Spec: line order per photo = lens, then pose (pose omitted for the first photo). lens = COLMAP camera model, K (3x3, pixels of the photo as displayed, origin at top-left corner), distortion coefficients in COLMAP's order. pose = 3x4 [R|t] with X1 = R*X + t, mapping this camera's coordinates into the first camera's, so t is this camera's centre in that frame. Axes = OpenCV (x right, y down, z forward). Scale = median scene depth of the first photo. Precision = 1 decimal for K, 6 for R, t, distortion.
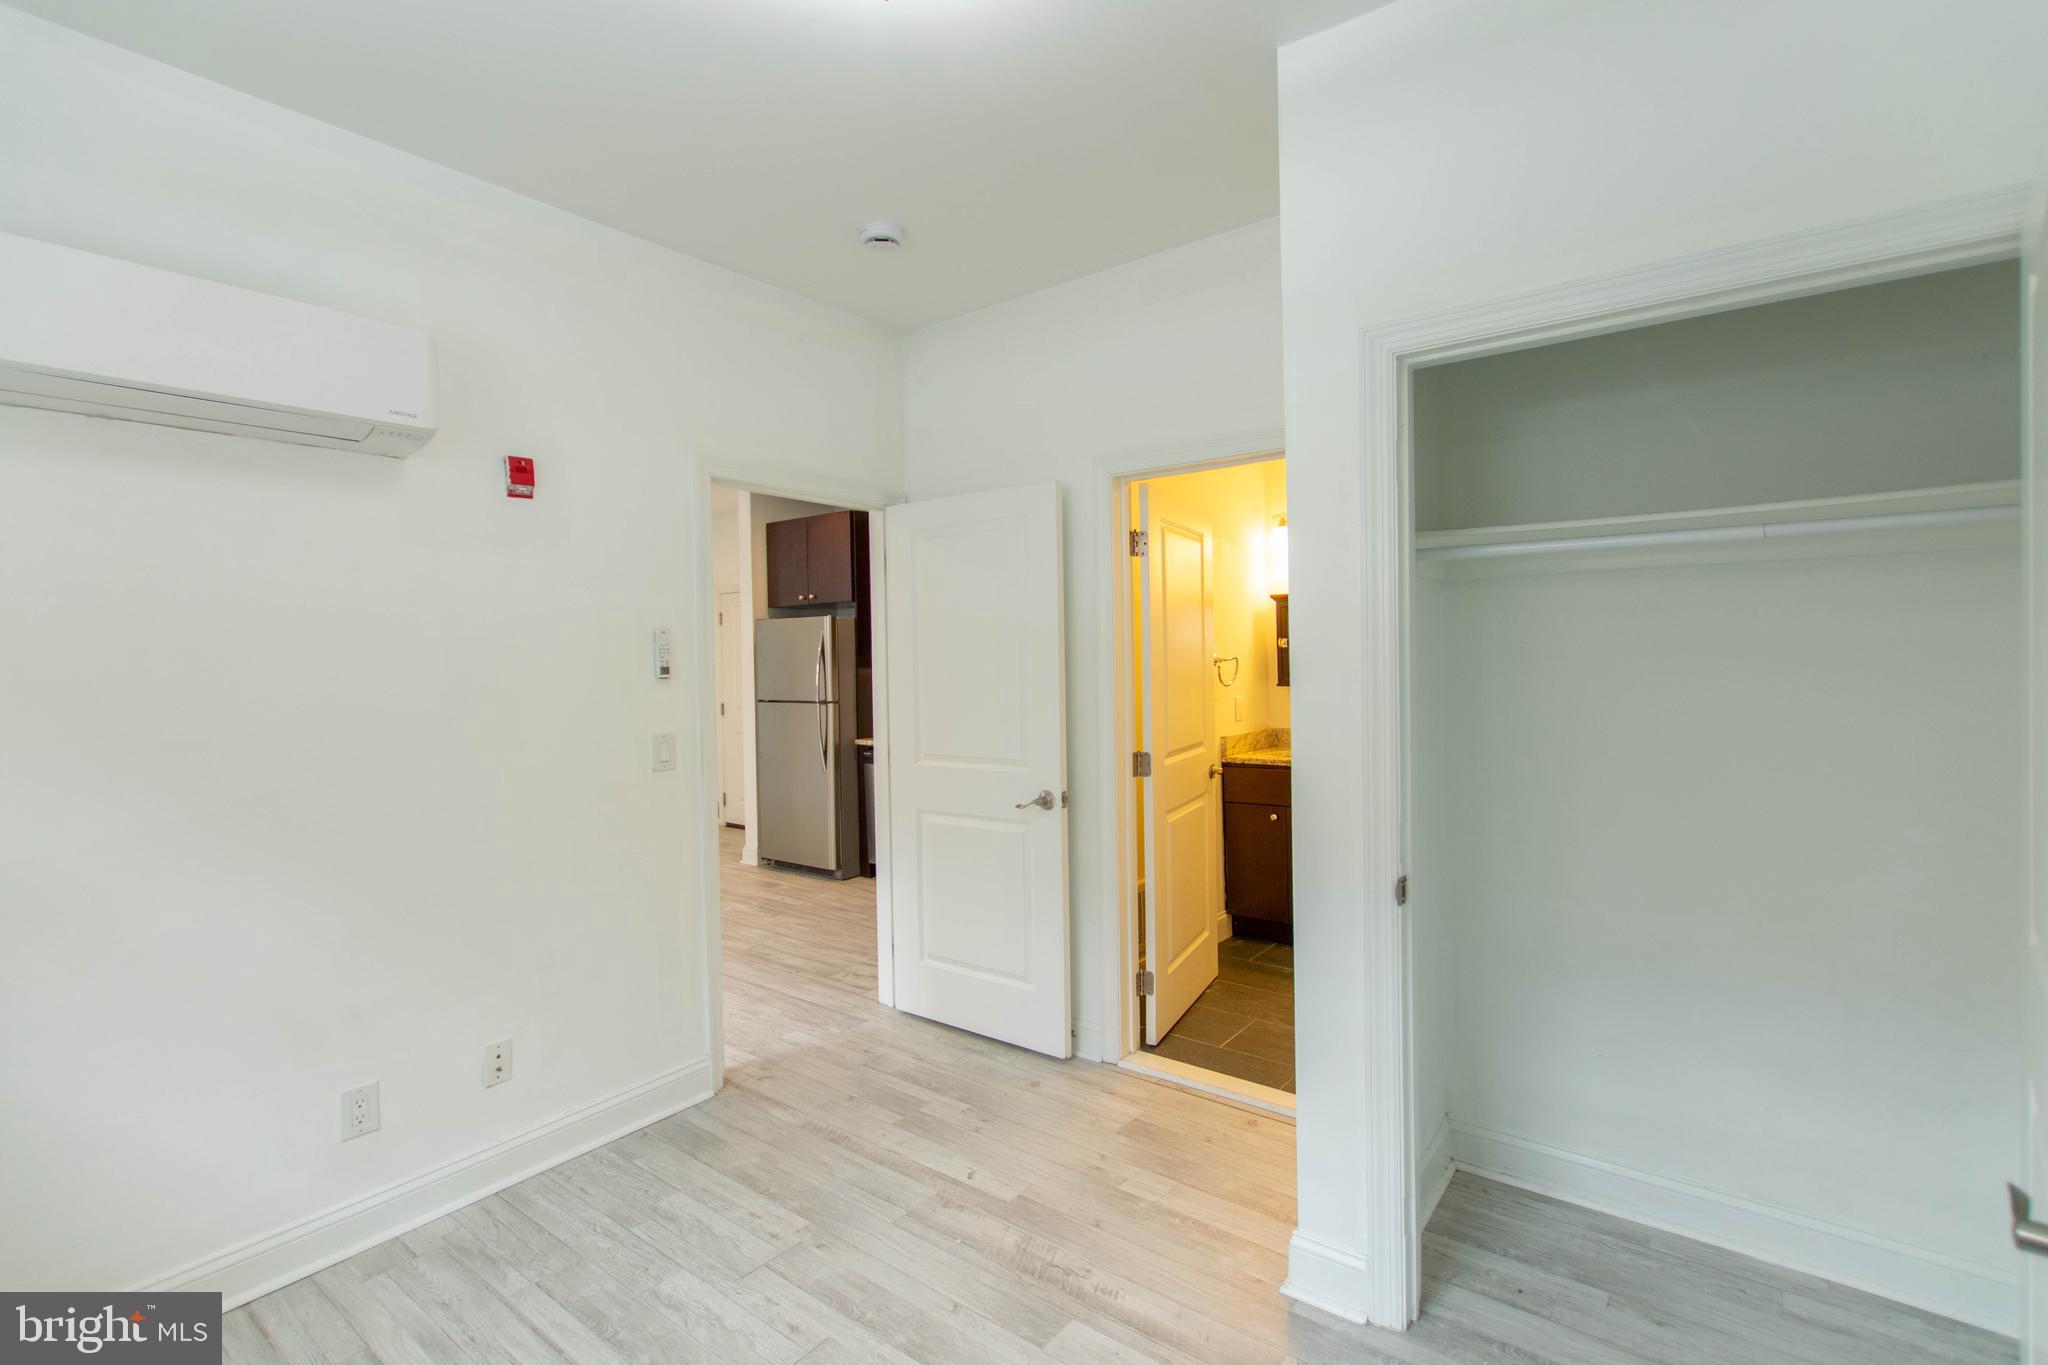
lens RADIAL K [[942.8, 0, 1035.1], [0, 942.8, 702.3], [0, 0, 1]] dist [0.003116, -0.002081]
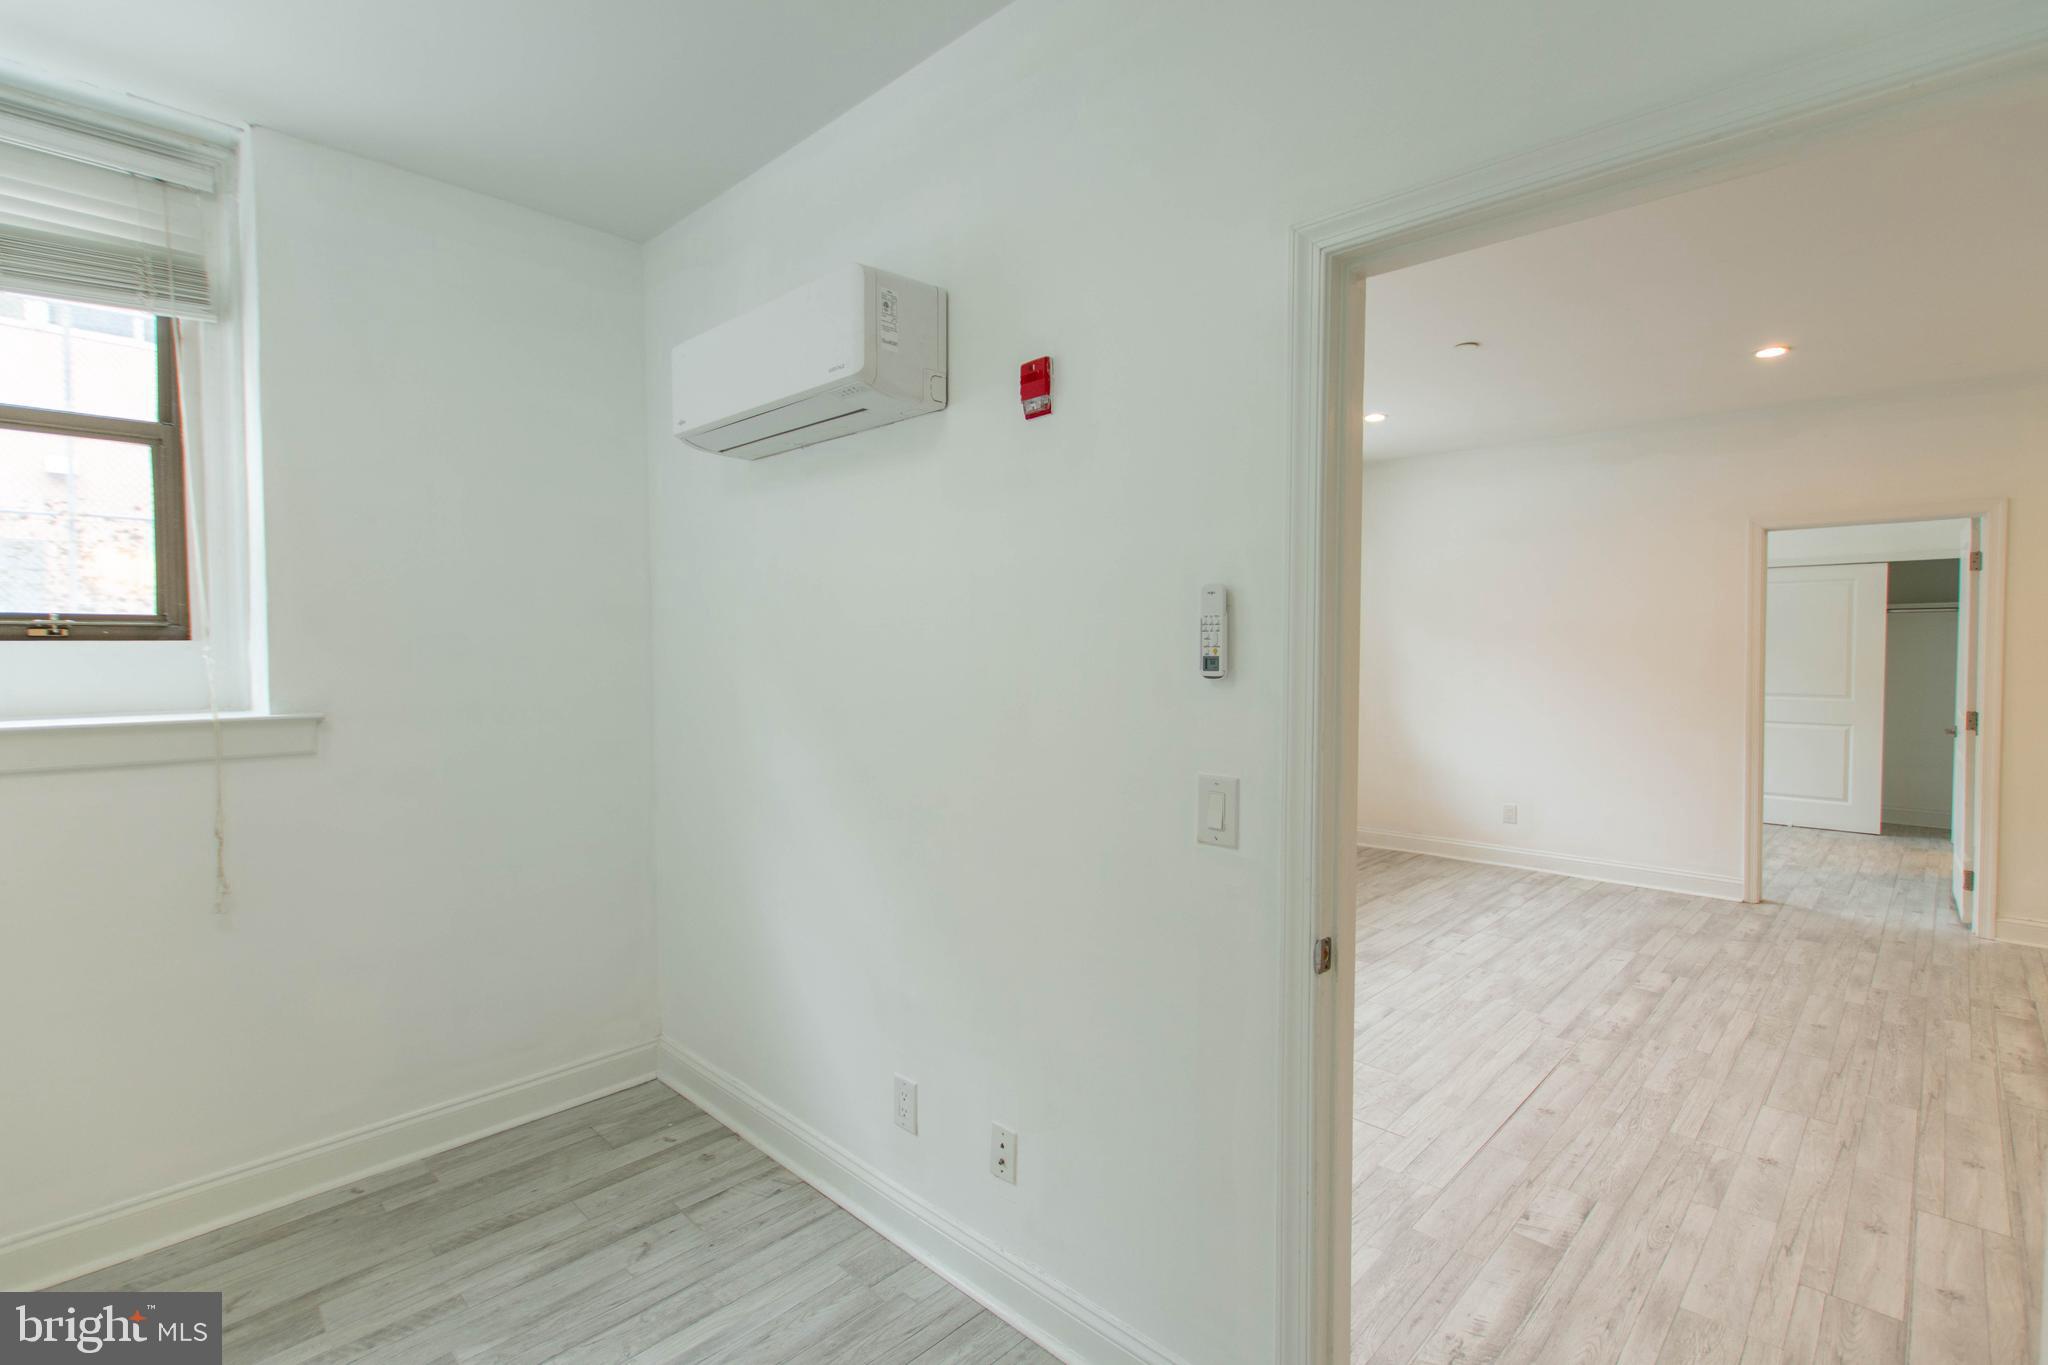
lens RADIAL K [[942.8, 0, 1035.7], [0, 942.8, 684.0], [0, 0, 1]] dist [0.003116, -0.002081]
pose [[-0.121400, 0.054247, -0.991120, 0.156948], [-0.046877, 0.997078, 0.060315, -0.048061], [0.991496, 0.053783, -0.118502, 0.944039]]
